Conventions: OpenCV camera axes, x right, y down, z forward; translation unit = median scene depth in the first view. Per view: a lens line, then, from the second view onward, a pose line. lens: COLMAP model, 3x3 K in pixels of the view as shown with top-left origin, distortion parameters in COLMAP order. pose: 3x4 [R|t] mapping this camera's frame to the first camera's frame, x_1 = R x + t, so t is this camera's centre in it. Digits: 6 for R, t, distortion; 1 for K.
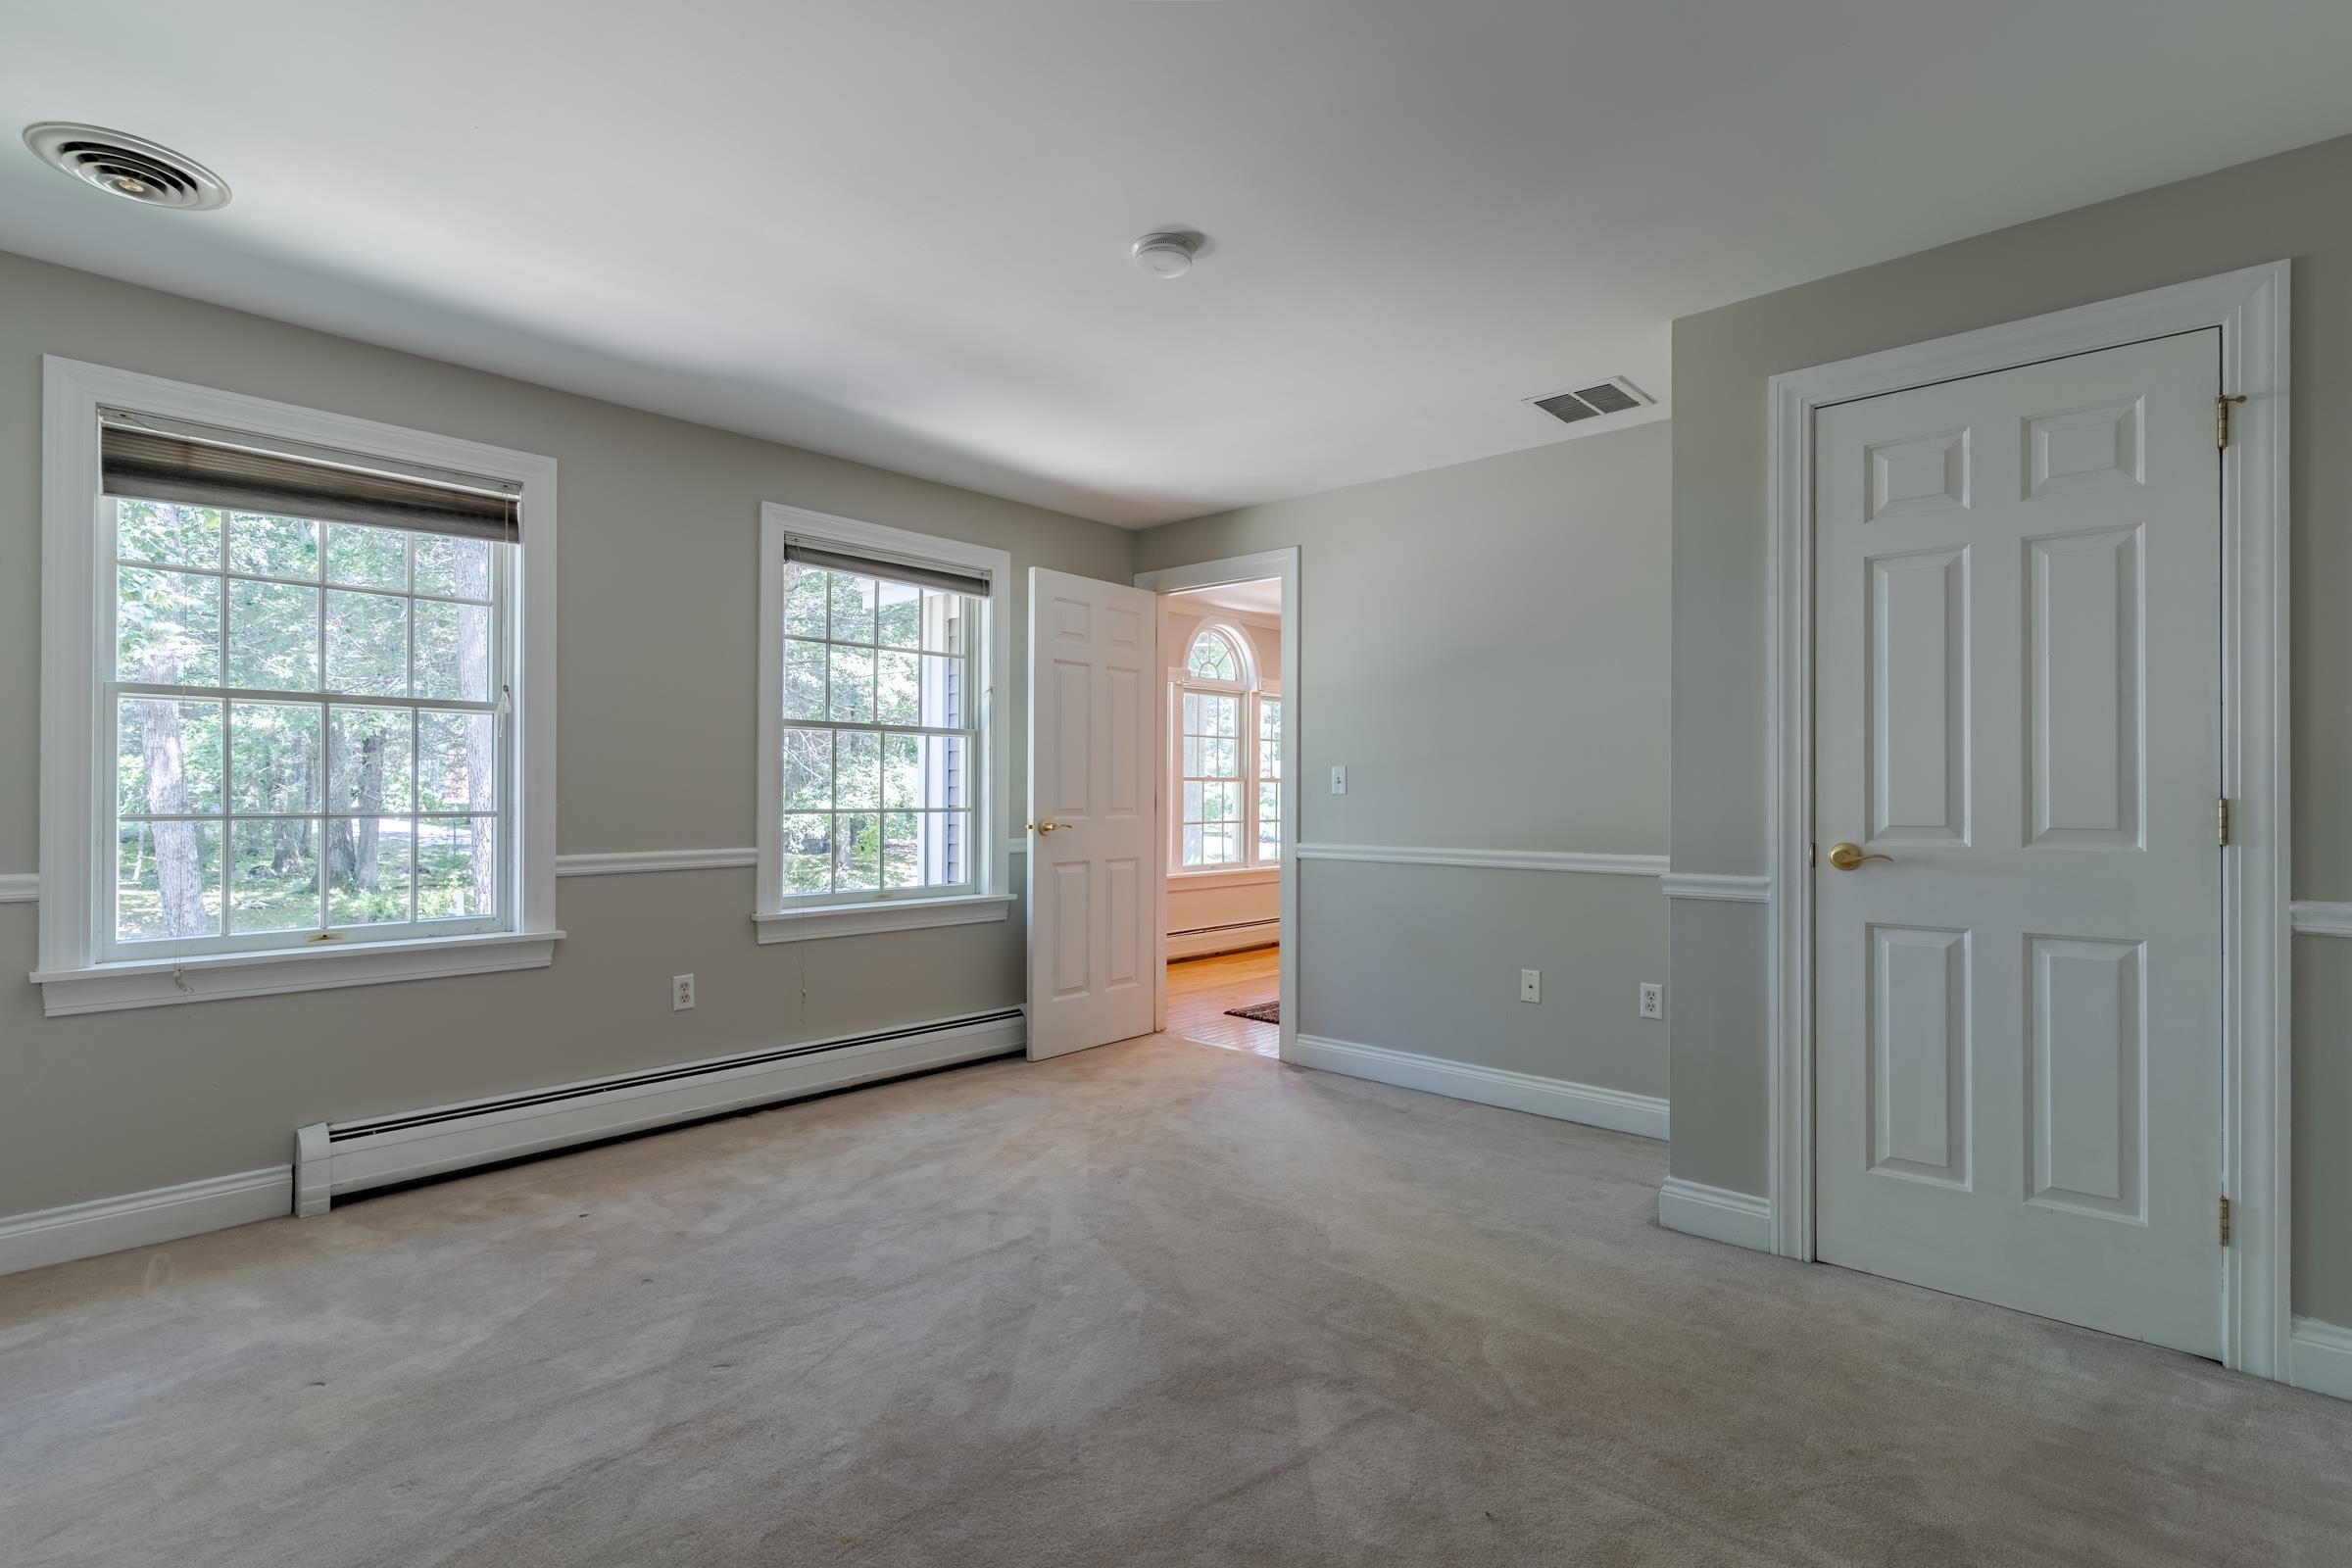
lens RADIAL K [[1134.3, 0, 1173.2], [0, 1134.3, 793.4], [0, 0, 1]] dist [0.002168, 0.004989]
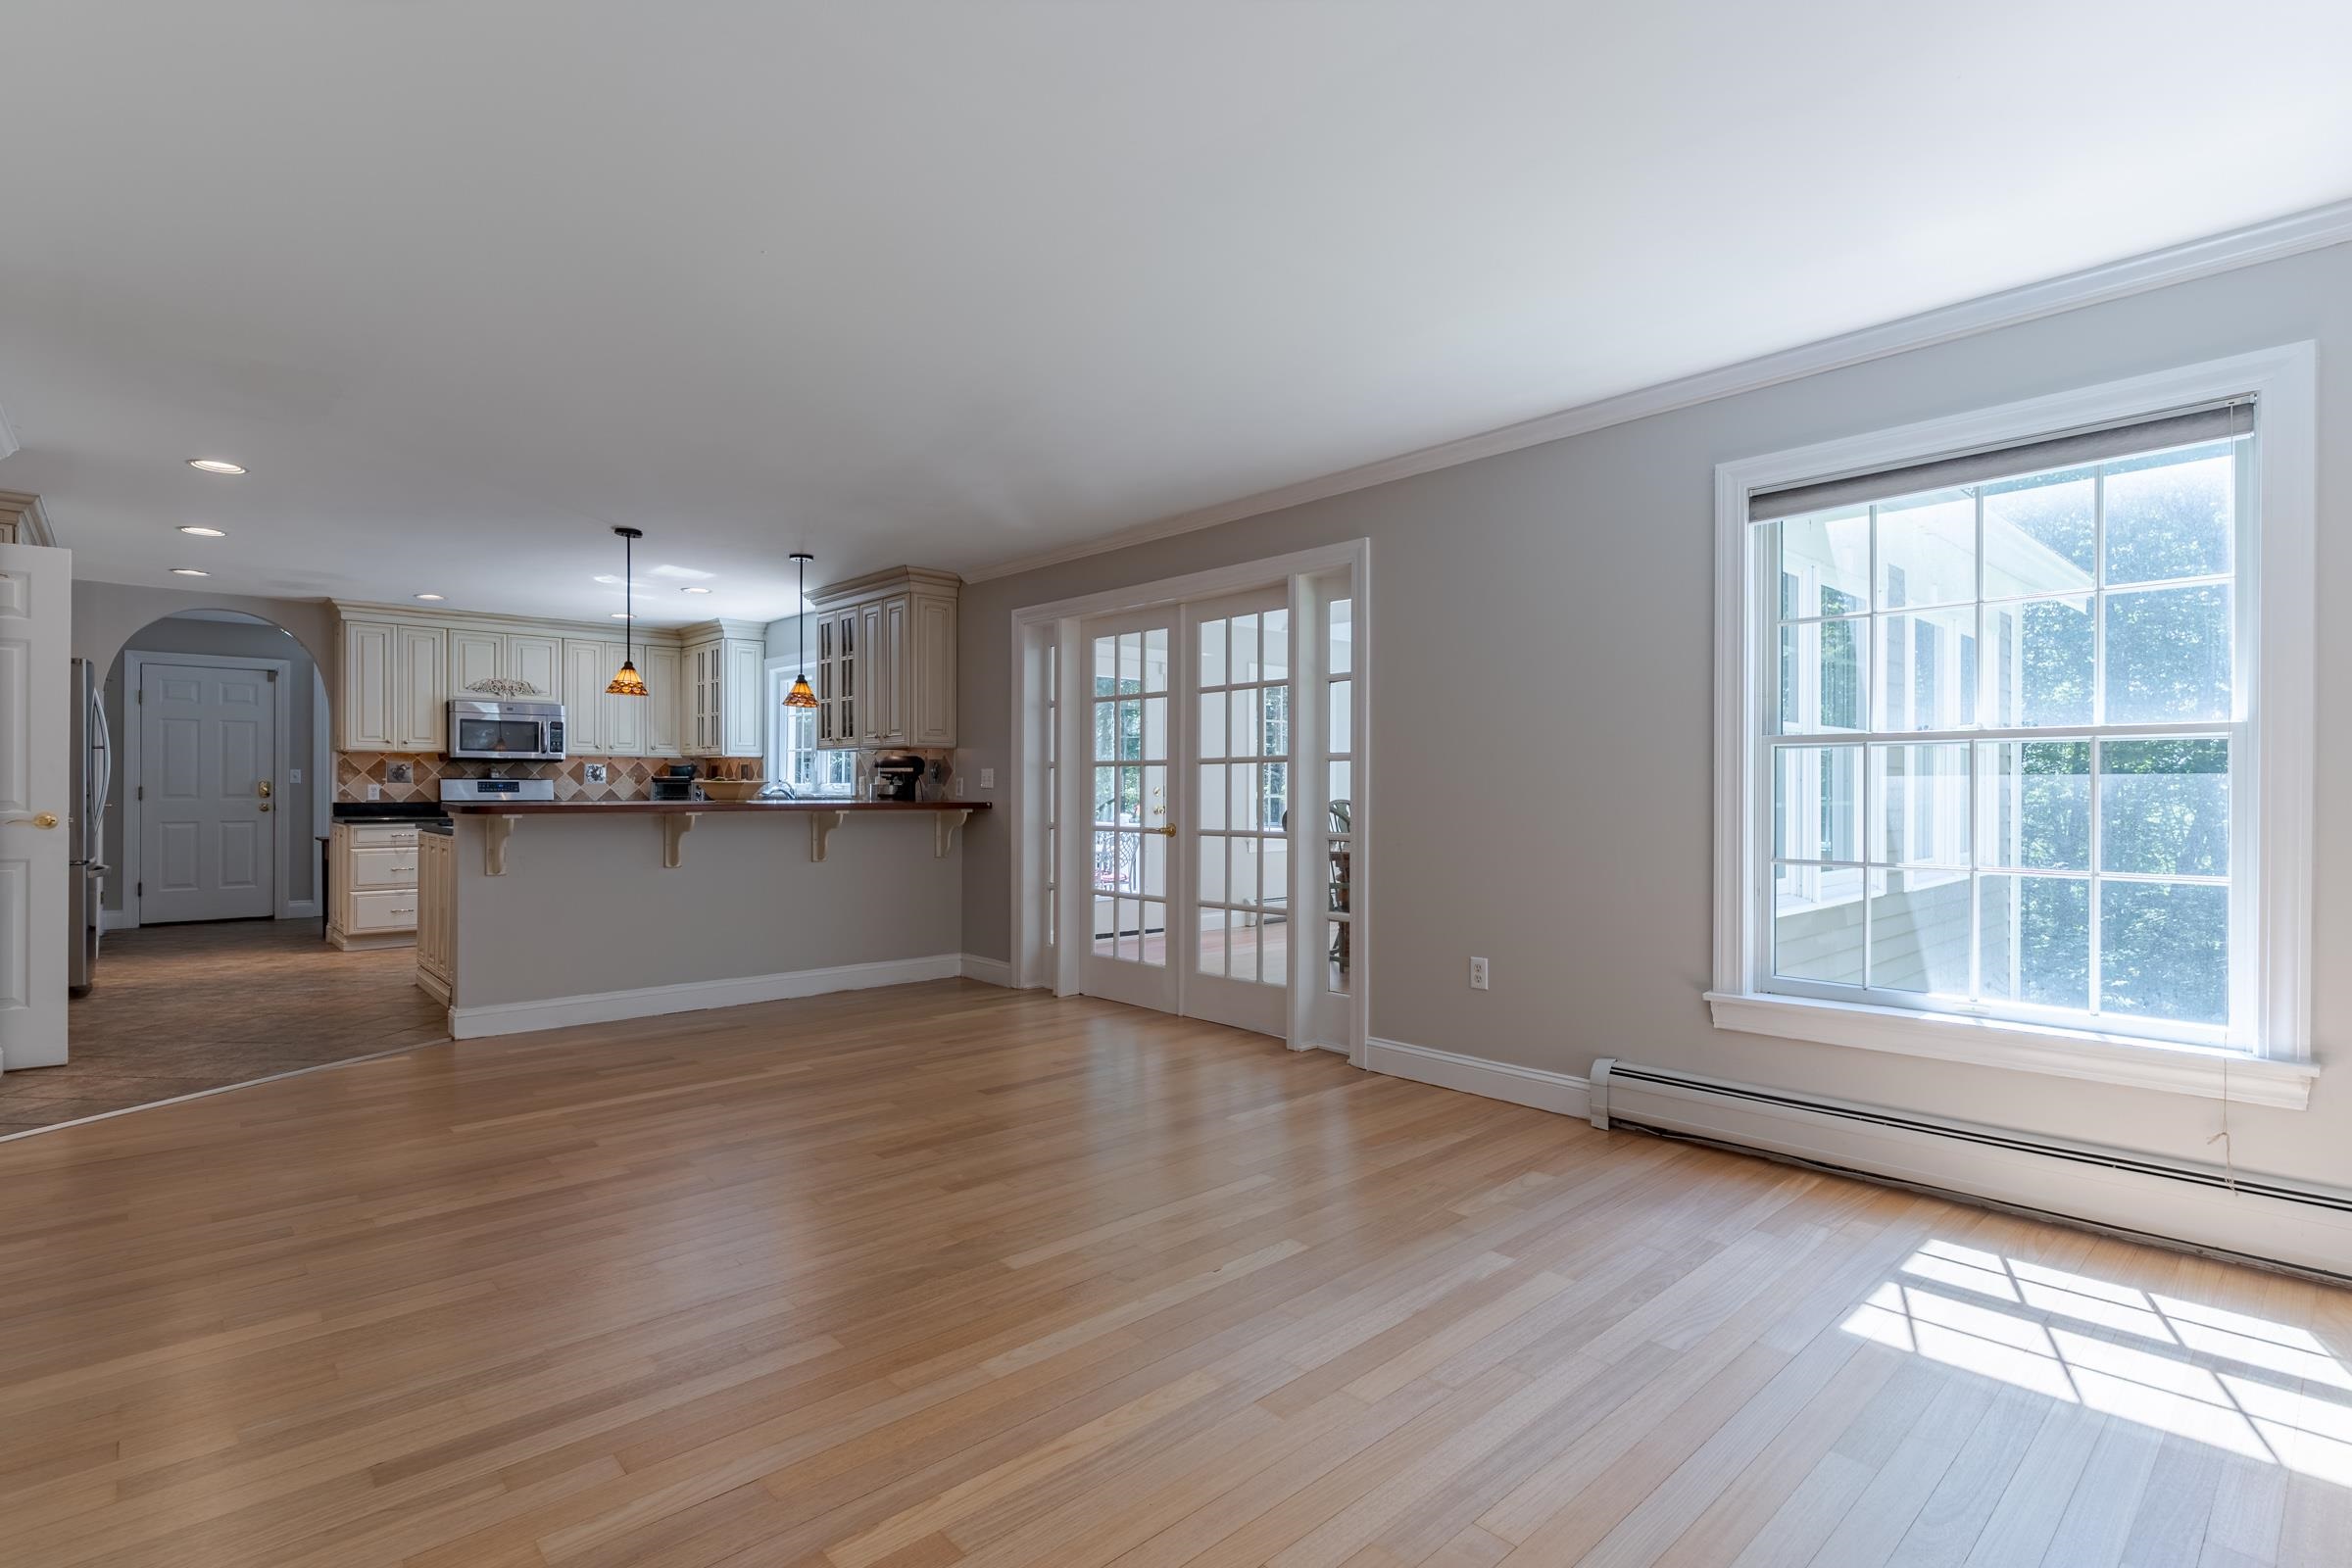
lens RADIAL K [[1134.3, 0, 1171.6], [0, 1134.3, 787.4], [0, 0, 1]] dist [0.002168, 0.004989]
pose [[-0.047140, -0.001462, -0.998887, 1.228762], [-0.001397, 0.999998, -0.001398, 0.004983], [0.998887, 0.001329, -0.047142, 1.447501]]
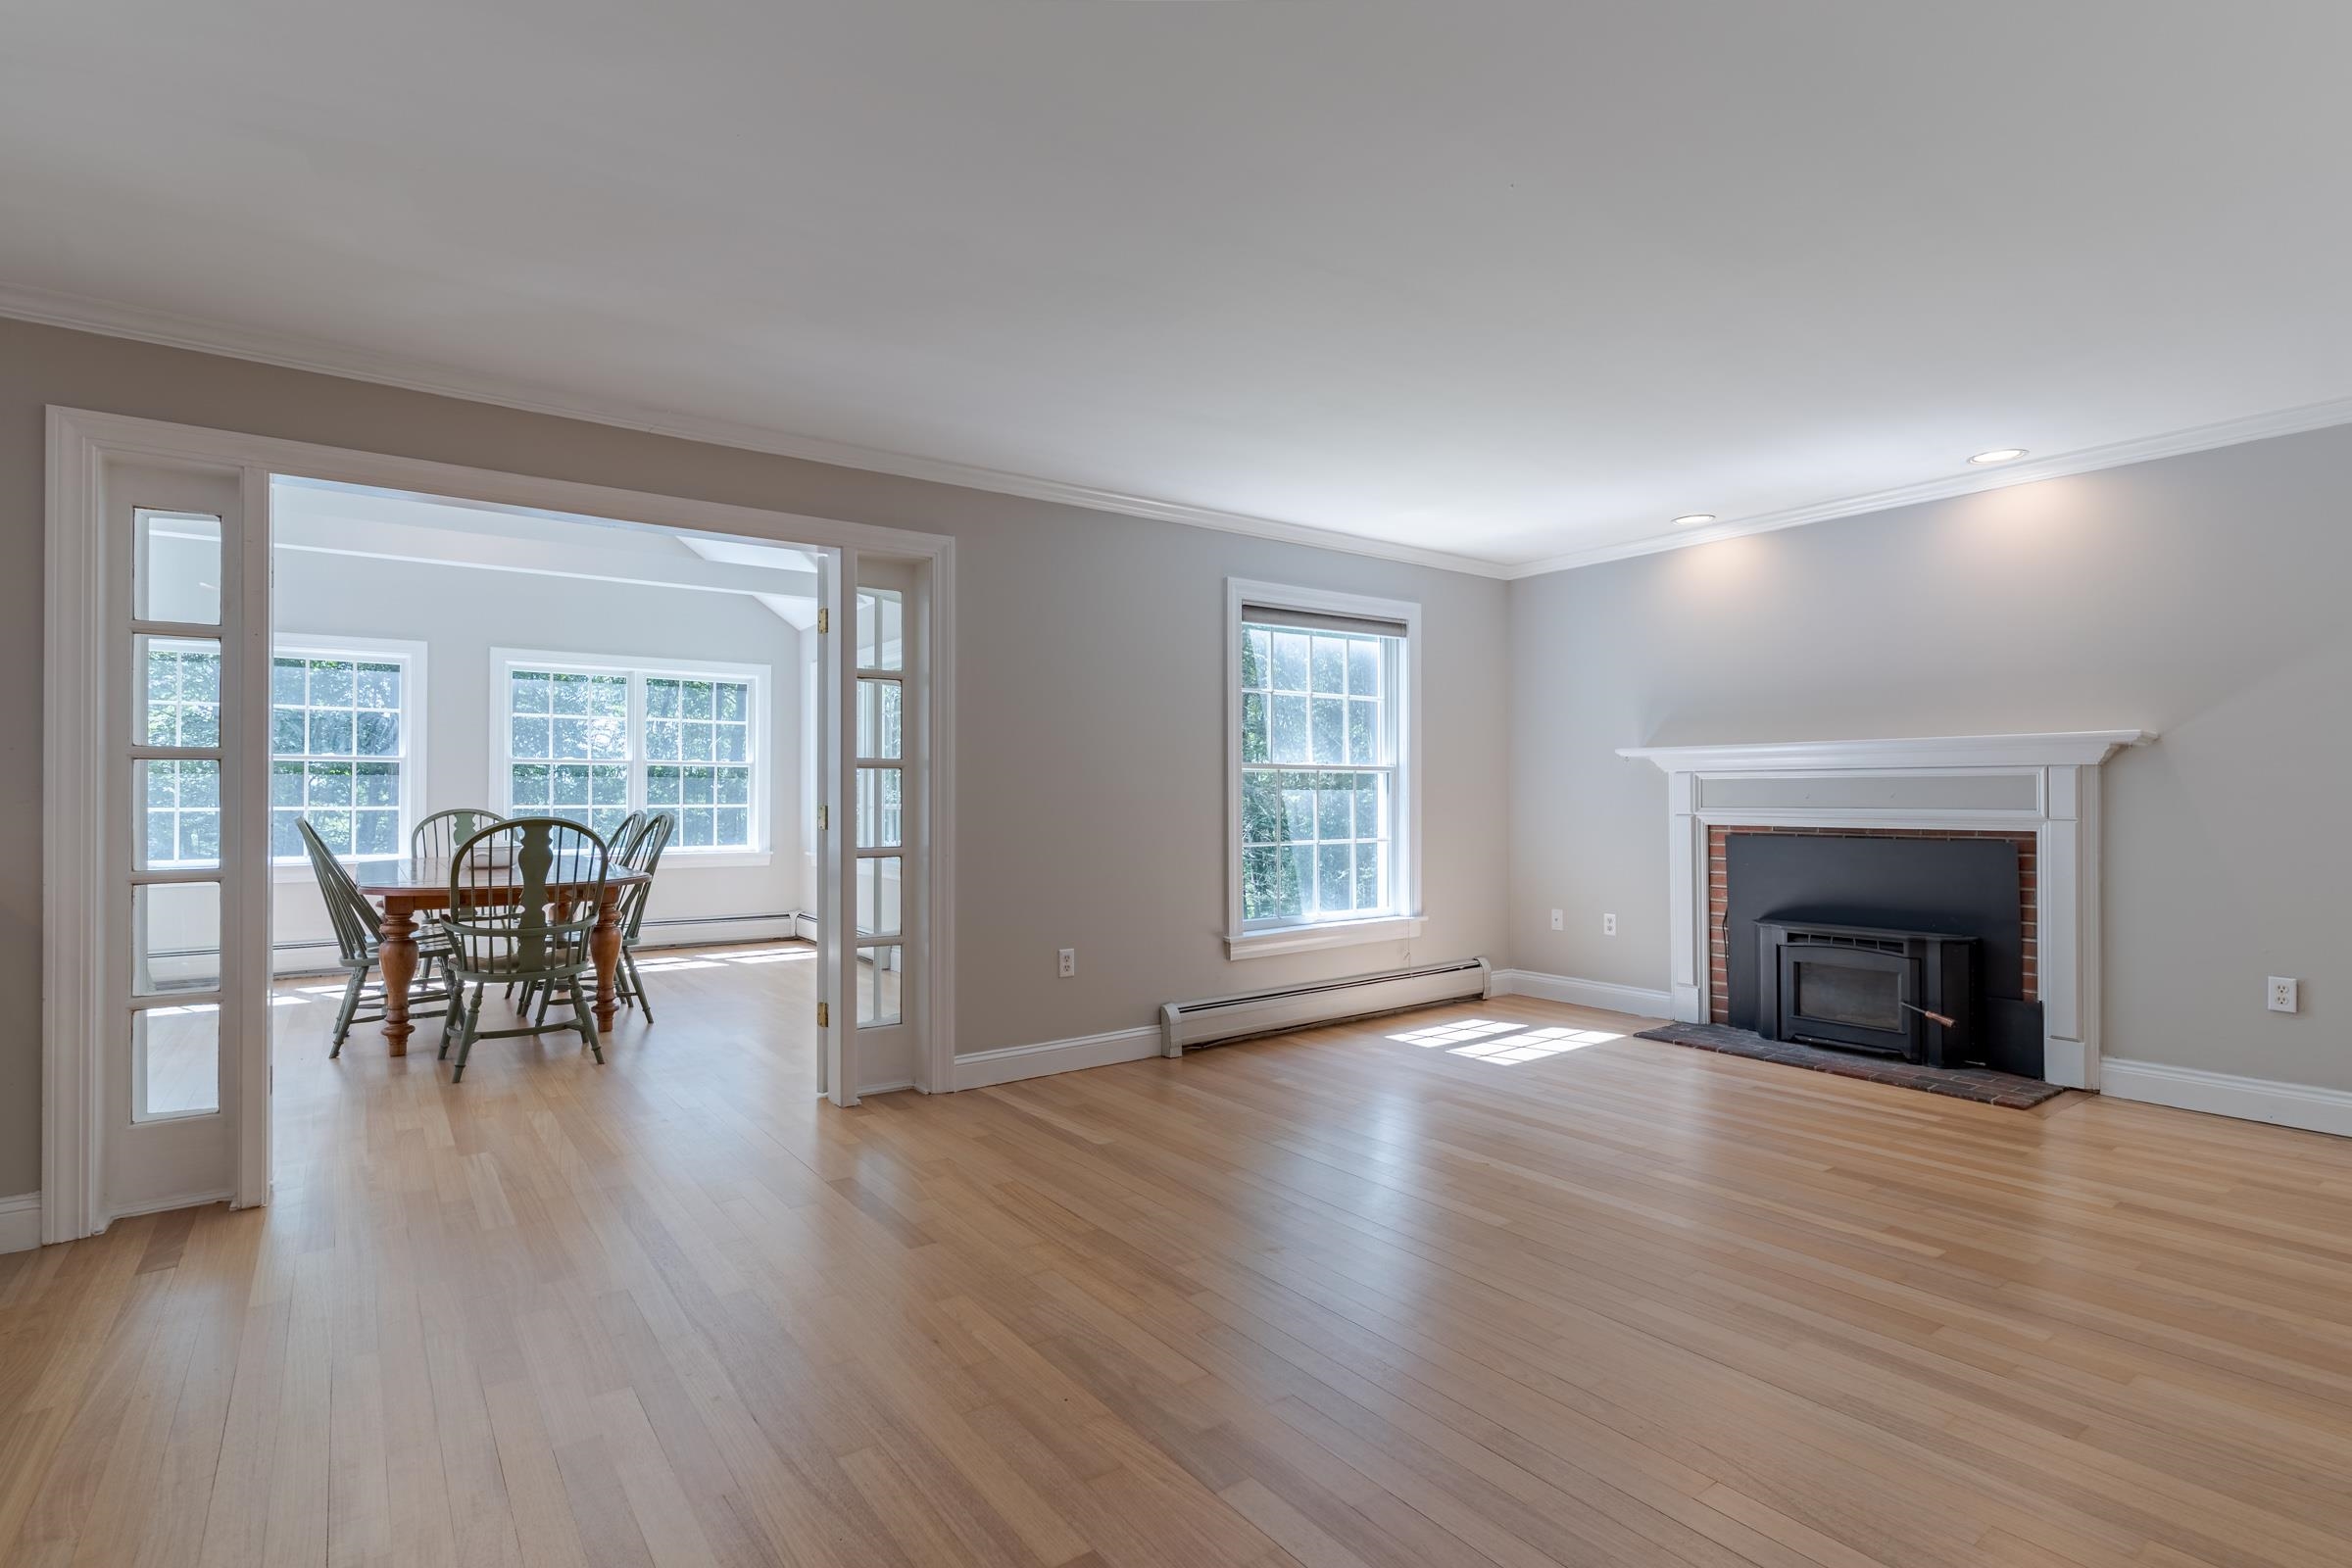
lens RADIAL K [[1134.3, 0, 1176.3], [0, 1134.3, 788.9], [0, 0, 1]] dist [0.002168, 0.004989]
pose [[0.989255, -0.002138, -0.146183, -0.270872], [0.001275, 0.999981, -0.005999, -0.001026], [0.146193, 0.005748, 0.989239, -0.313473]]
